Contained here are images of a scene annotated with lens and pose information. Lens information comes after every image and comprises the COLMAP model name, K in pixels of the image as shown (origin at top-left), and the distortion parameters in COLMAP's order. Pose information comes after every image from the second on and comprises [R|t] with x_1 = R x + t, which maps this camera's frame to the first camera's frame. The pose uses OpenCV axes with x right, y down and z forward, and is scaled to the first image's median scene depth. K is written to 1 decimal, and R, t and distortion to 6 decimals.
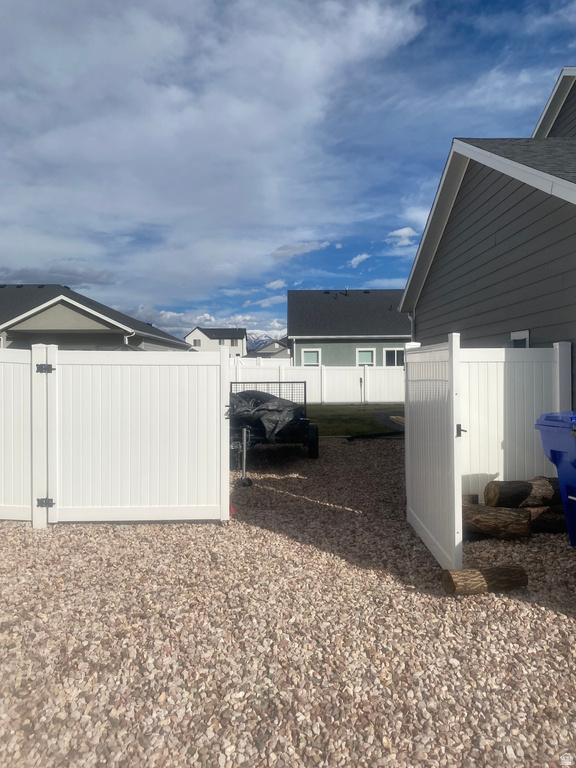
lens RADIAL K [[579.9, 0, 292.4], [0, 579.9, 383.7], [0, 0, 1]] dist [0.057553, -0.062675]
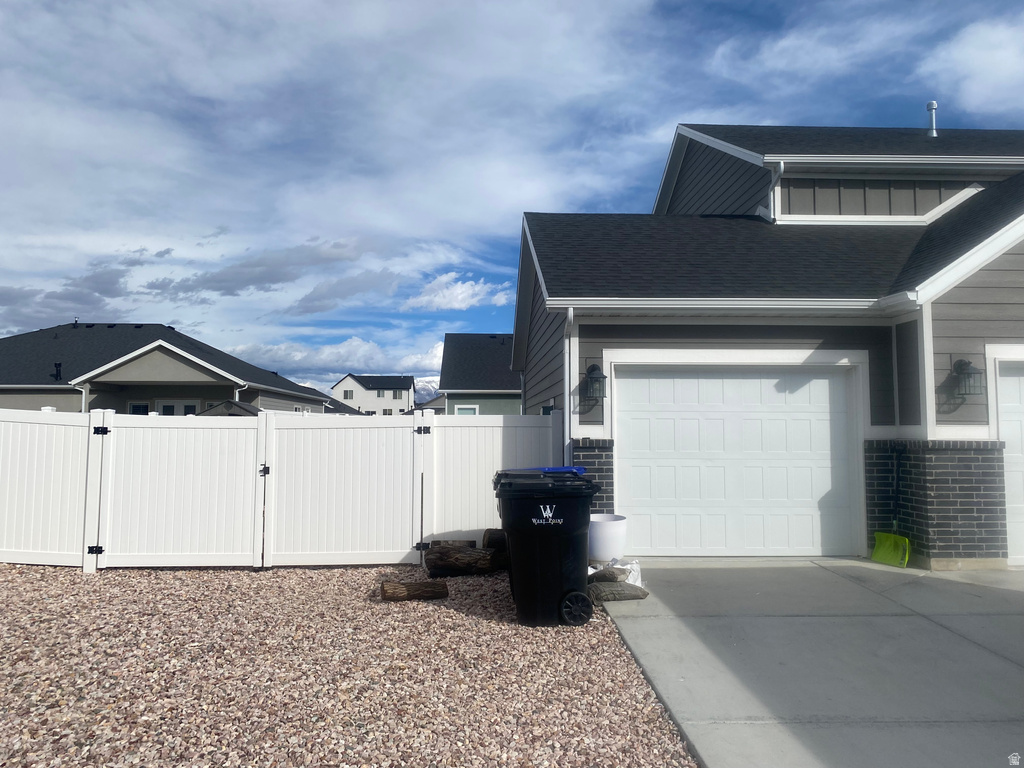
lens RADIAL K [[773.2, 0, 506.6], [0, 773.2, 380.3], [0, 0, 1]] dist [0.057553, -0.062675]
pose [[0.999553, 0.008934, 0.028547, 0.142483], [-0.006366, 0.996030, -0.088795, 0.002905], [-0.029227, 0.088573, 0.995641, -0.243386]]
